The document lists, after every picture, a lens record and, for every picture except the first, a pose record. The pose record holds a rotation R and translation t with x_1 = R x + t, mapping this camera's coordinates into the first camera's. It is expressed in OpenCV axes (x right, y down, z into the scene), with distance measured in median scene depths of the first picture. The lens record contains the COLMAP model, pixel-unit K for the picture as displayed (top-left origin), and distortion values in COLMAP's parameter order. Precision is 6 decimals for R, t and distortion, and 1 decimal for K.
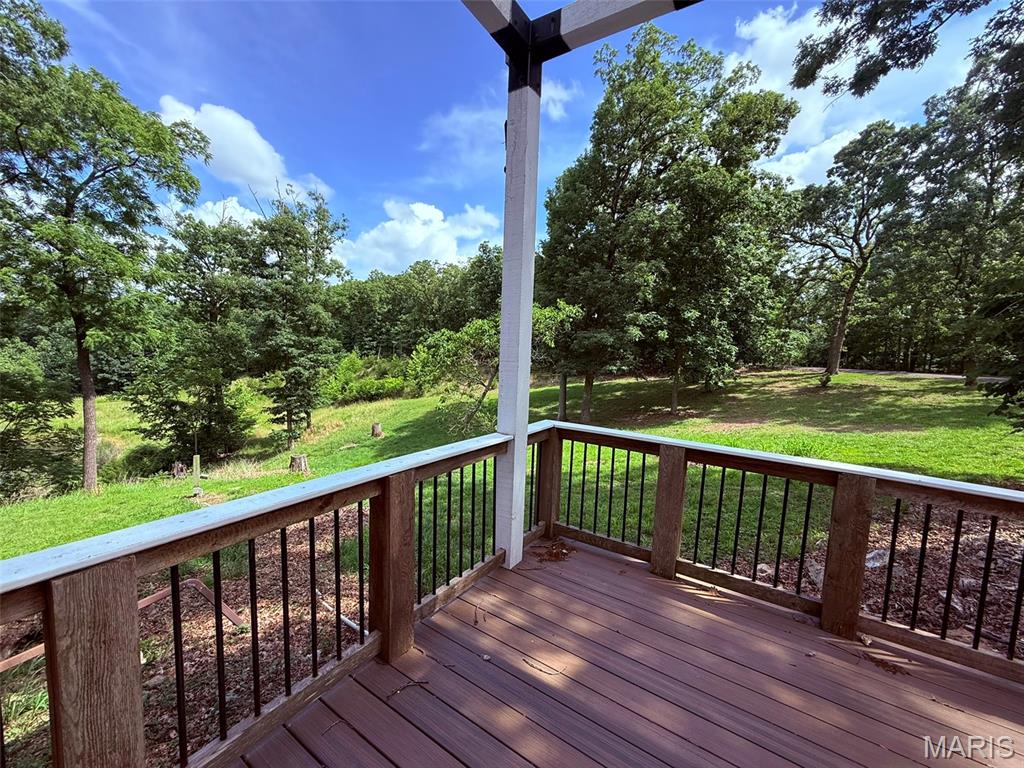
lens RADIAL K [[408.9, 0, 511.1], [0, 408.9, 382.8], [0, 0, 1]] dist [0.000806, -0.000080]
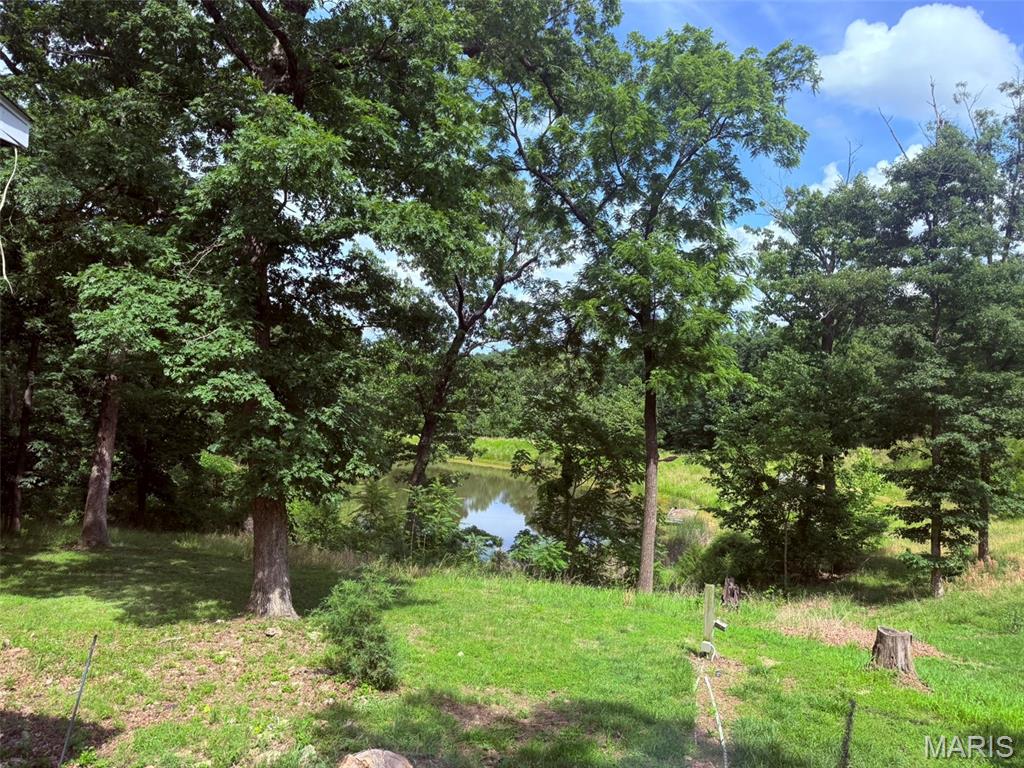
lens RADIAL K [[717.2, 0, 512.0], [0, 717.2, 384.0], [0, 0, 1]] dist [0.086446, -0.121848]
pose [[0.475414, -0.005571, -0.879745, 0.000330], [-0.076360, 0.995945, -0.047573, -0.015256], [0.876442, 0.089794, 0.473061, 0.107157]]
